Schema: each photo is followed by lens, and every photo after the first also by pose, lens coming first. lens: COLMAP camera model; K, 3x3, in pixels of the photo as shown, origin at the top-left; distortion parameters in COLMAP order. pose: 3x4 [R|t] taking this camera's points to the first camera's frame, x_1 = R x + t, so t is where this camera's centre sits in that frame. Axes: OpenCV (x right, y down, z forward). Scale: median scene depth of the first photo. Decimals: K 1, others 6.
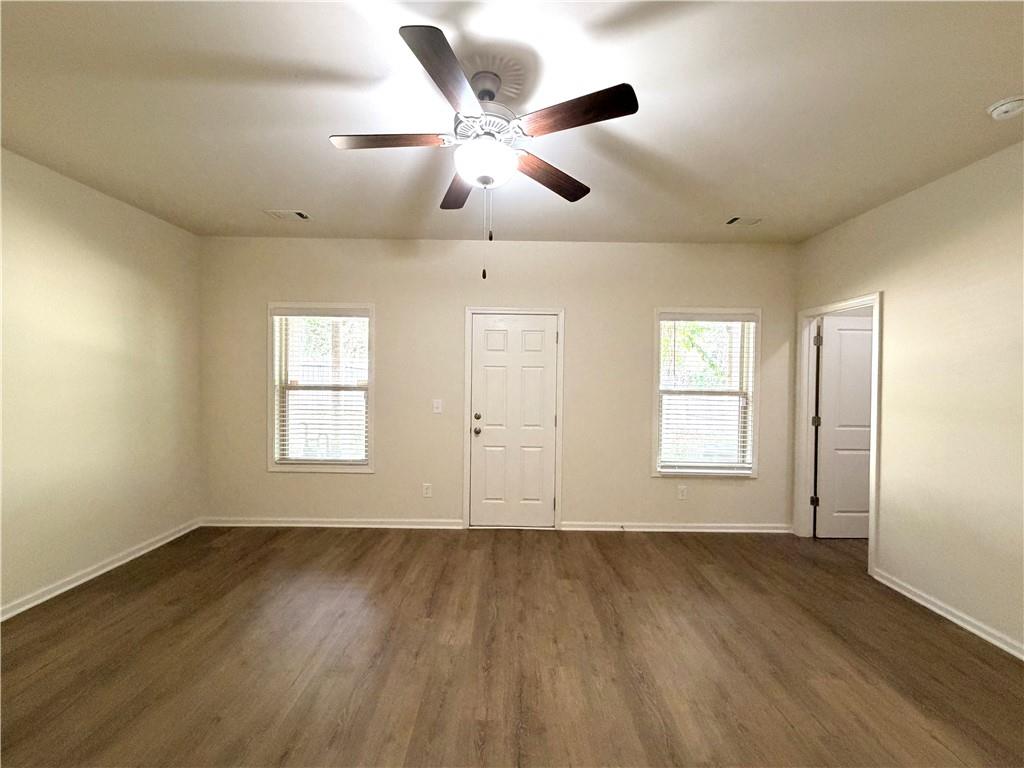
lens RADIAL K [[411.1, 0, 514.5], [0, 411.1, 384.5], [0, 0, 1]] dist [-0.000813, 0.000515]
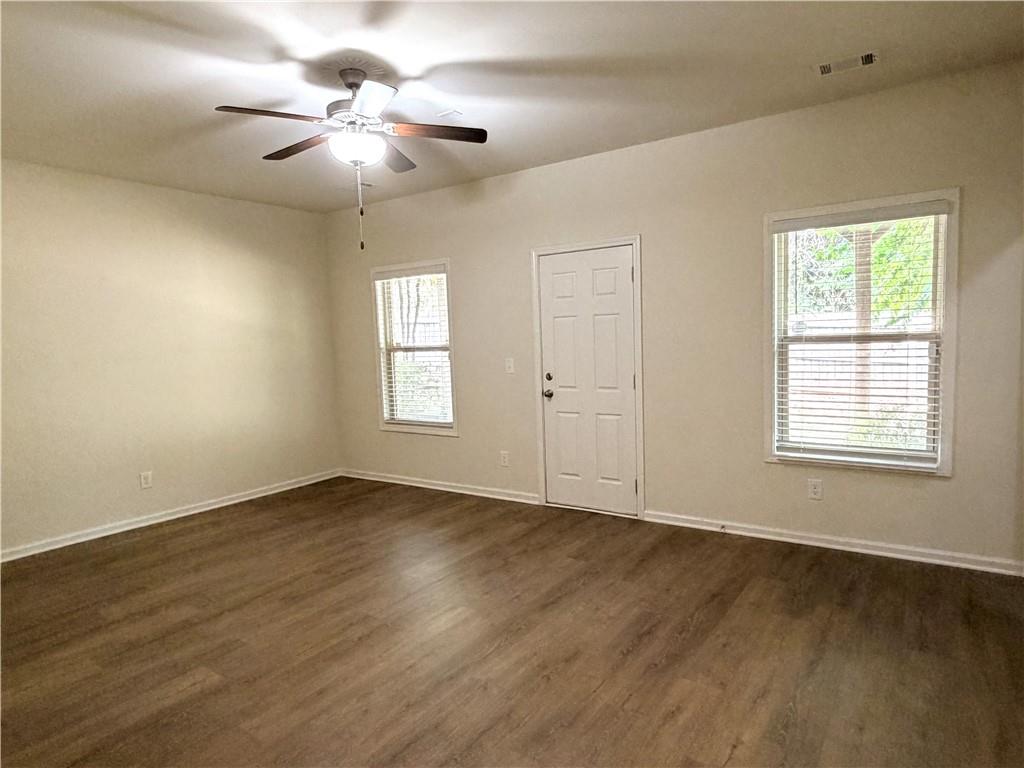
lens RADIAL K [[609.2, 0, 509.9], [0, 609.2, 390.1], [0, 0, 1]] dist [0.003943, -0.000645]
pose [[0.821652, 0.006921, -0.569947, 0.566814], [0.037791, 0.997065, 0.066587, 0.017868], [0.568735, -0.076250, 0.818979, -0.084648]]
